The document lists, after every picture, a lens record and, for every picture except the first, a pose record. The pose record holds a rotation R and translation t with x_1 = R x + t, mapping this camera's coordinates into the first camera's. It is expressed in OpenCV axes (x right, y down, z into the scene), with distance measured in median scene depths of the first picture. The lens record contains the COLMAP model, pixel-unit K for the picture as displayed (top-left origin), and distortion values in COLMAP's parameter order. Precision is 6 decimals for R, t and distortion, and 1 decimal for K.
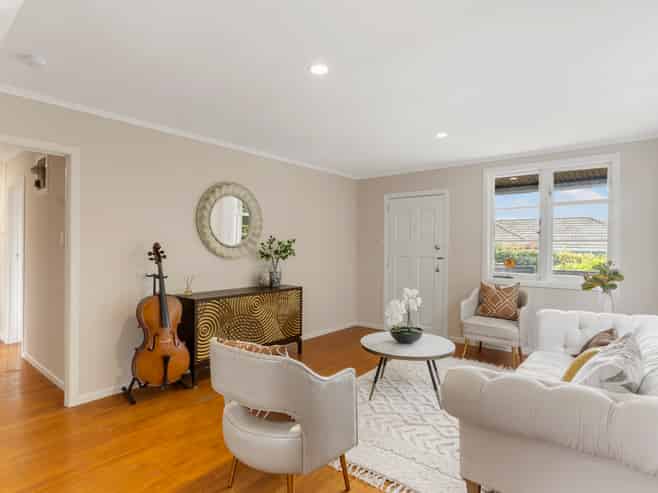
lens RADIAL K [[357.2, 0, 324.5], [0, 357.2, 249.6], [0, 0, 1]] dist [0.043561, -0.000078]
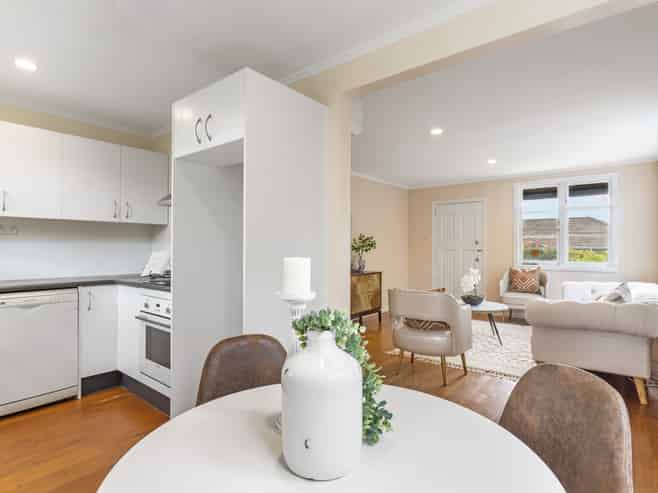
lens RADIAL K [[357.2, 0, 324.5], [0, 357.2, 249.6], [0, 0, 1]] dist [0.043561, -0.000078]
pose [[0.999929, -0.010349, 0.005826, -0.281775], [0.010395, 0.999915, -0.007913, 0.028962], [-0.005744, 0.007973, 0.999952, -0.339528]]
